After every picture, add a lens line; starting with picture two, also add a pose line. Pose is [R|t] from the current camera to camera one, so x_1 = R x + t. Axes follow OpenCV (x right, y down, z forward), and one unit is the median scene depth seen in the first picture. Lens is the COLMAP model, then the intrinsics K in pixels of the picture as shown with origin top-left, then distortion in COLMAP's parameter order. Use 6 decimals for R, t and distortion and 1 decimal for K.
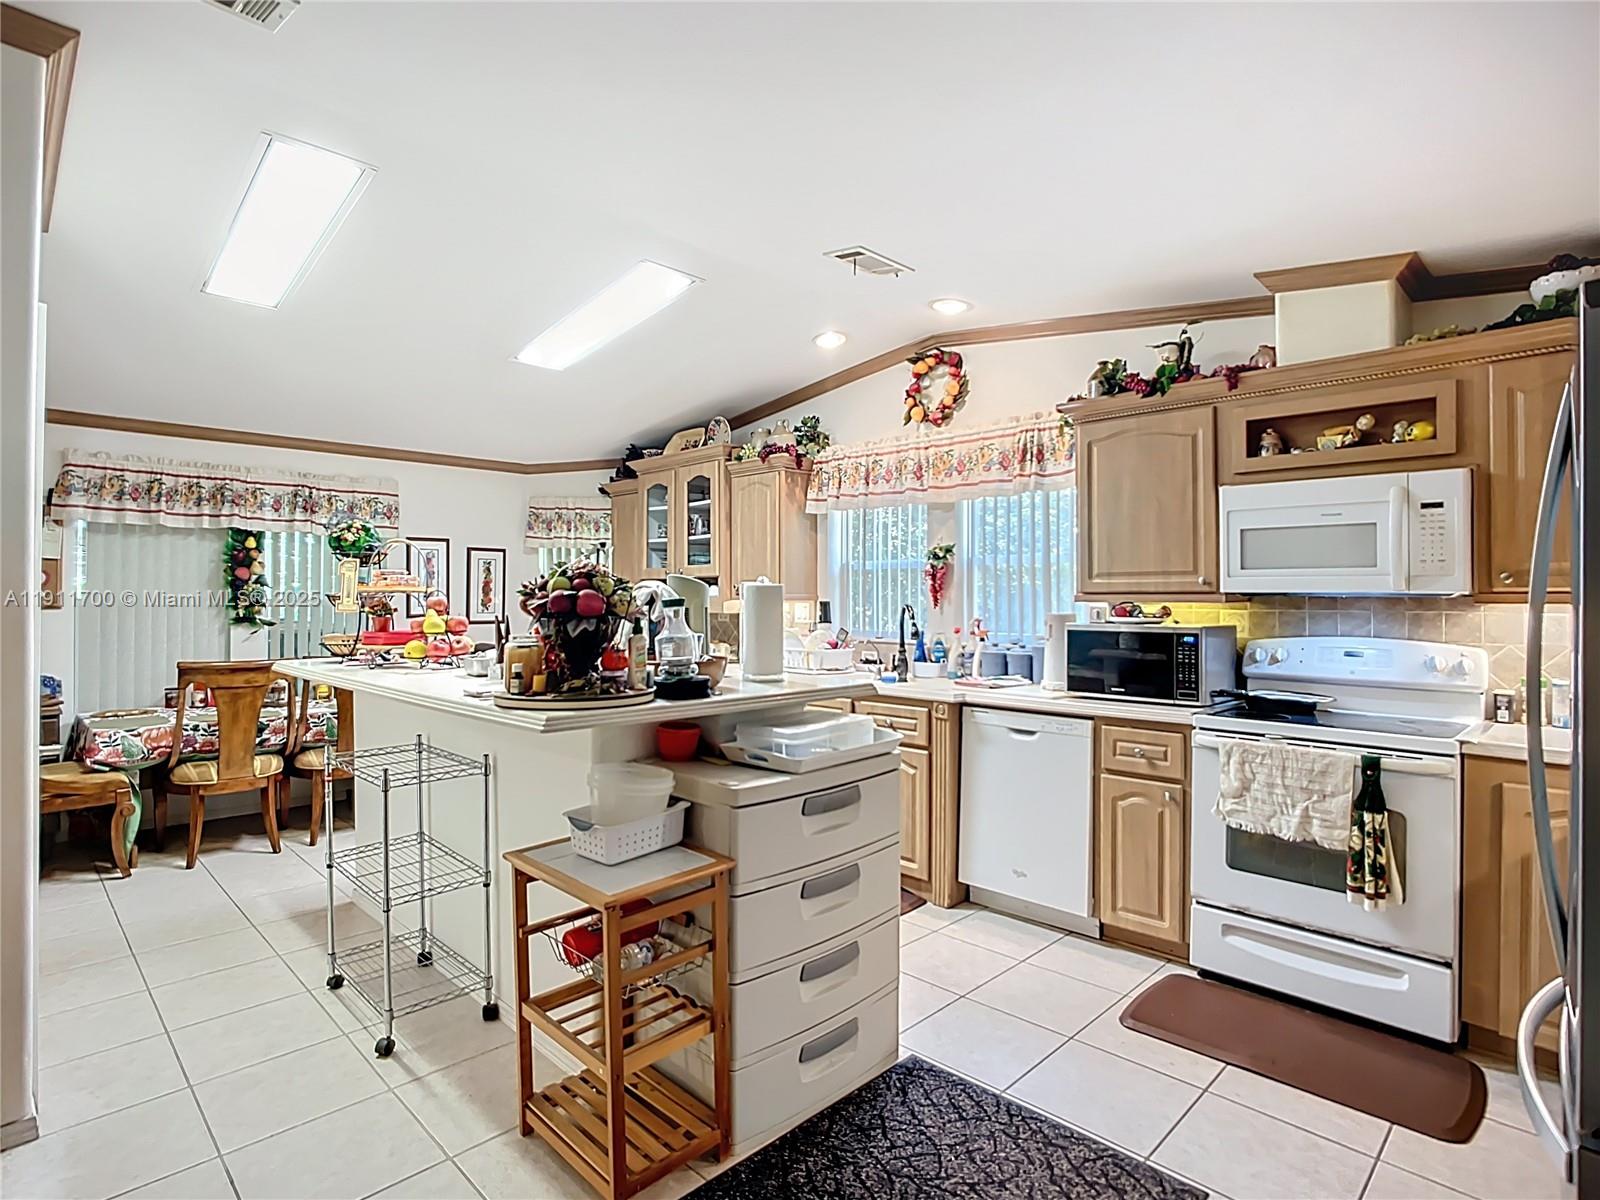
lens RADIAL K [[829.9, 0, 796.8], [0, 829.9, 589.9], [0, 0, 1]] dist [-0.022709, -0.000052]
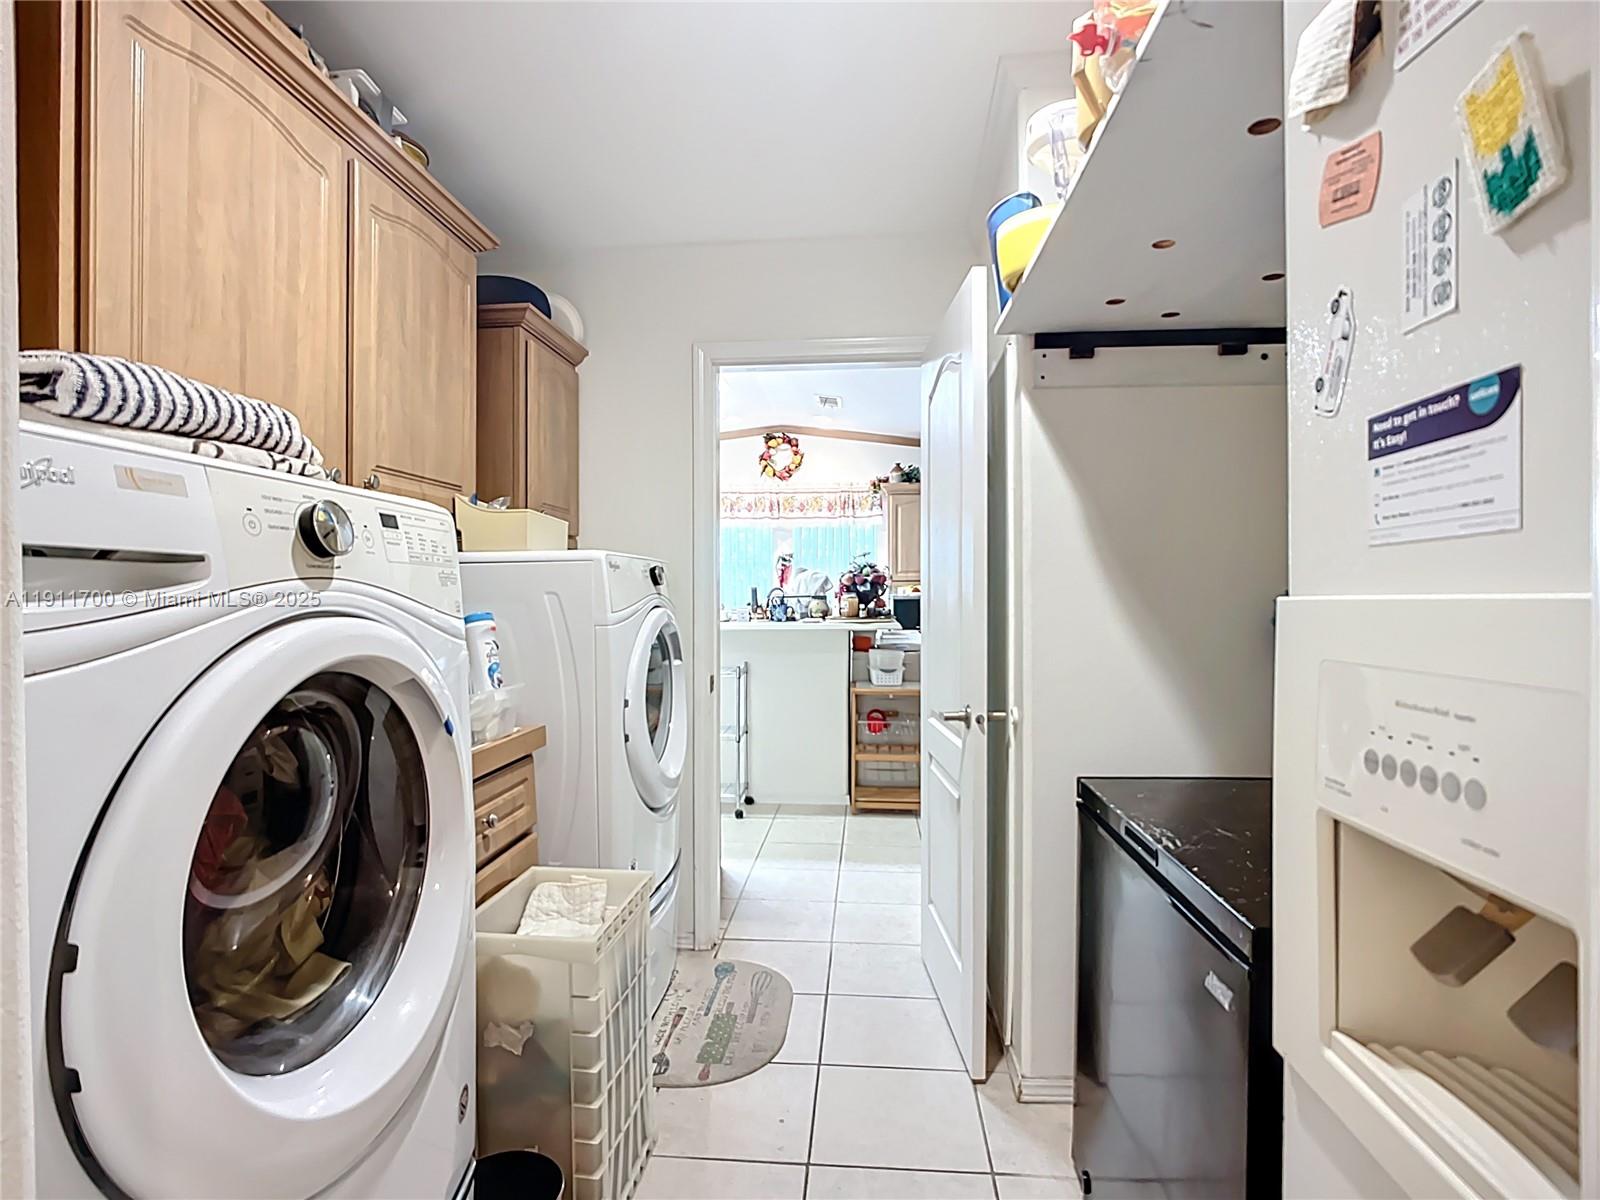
lens RADIAL K [[829.9, 0, 796.8], [0, 829.9, 589.9], [0, 0, 1]] dist [-0.022709, -0.000052]
pose [[0.765356, 0.003629, 0.643597, -1.198674], [-0.005157, 0.999987, 0.000494, 0.026674], [-0.643586, -0.003698, 0.765364, -0.388331]]
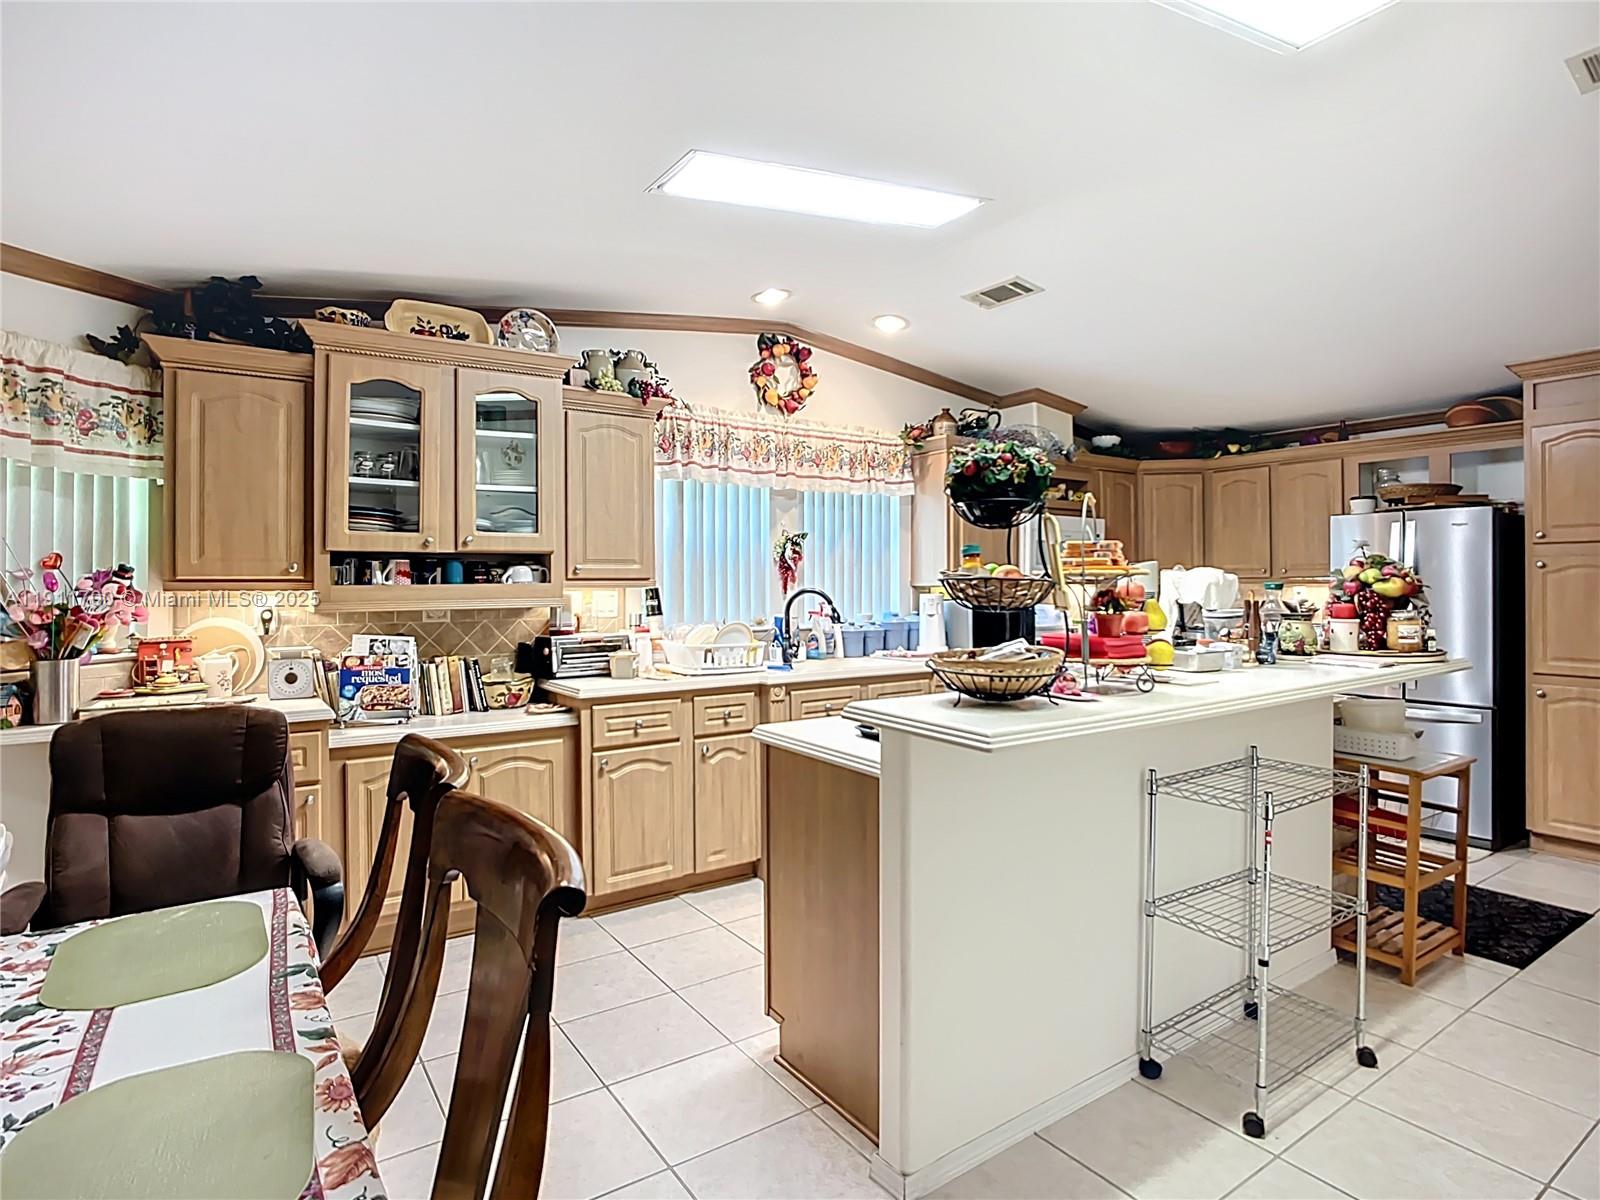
lens RADIAL K [[859.7, 0, 796.0], [0, 859.7, 562.1], [0, 0, 1]] dist [-0.024775, 0.002065]
pose [[0.183297, 0.019567, 0.982863, -1.188638], [-0.002757, 0.999808, -0.019390, 0.006568], [-0.983054, 0.000844, 0.183316, 1.096007]]
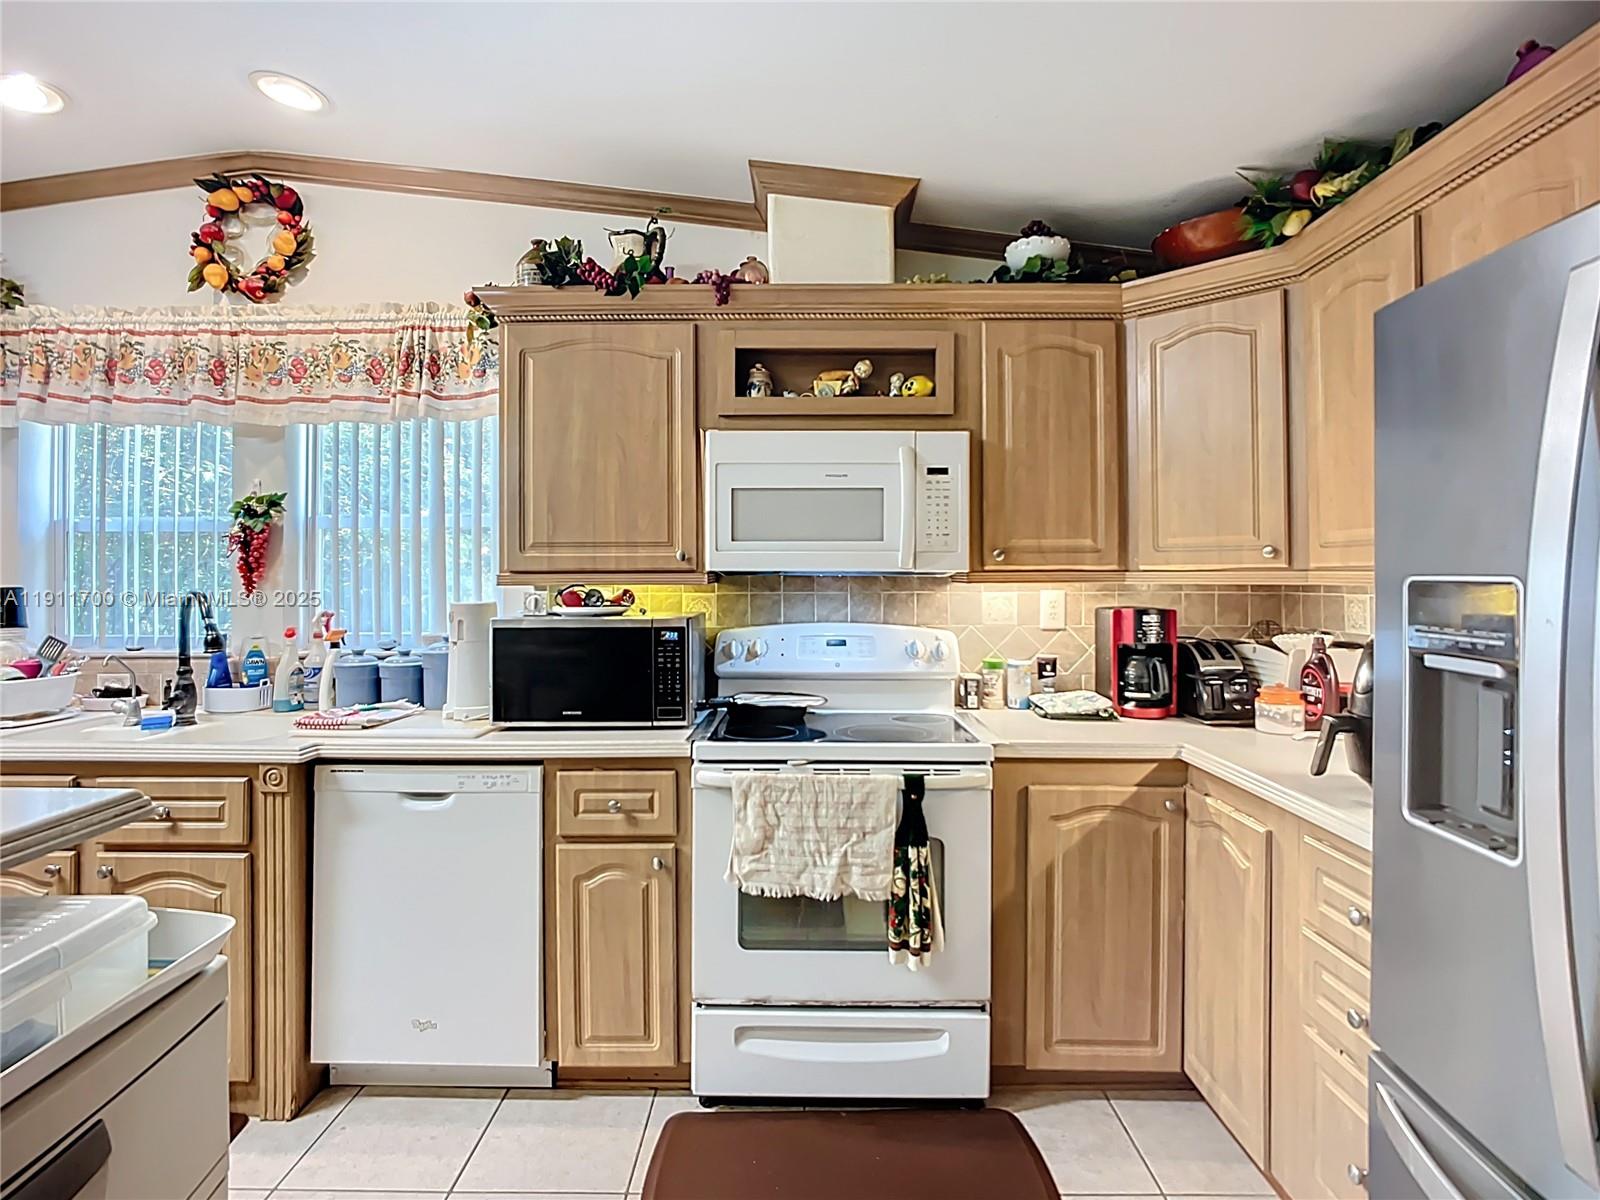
lens RADIAL K [[859.7, 0, 796.0], [0, 859.7, 562.1], [0, 0, 1]] dist [-0.024775, 0.002065]
pose [[0.715641, 0.004350, 0.698455, 0.024304], [-0.001033, 0.999986, -0.005169, -0.000959], [-0.698467, 0.002977, 0.715636, 0.368387]]
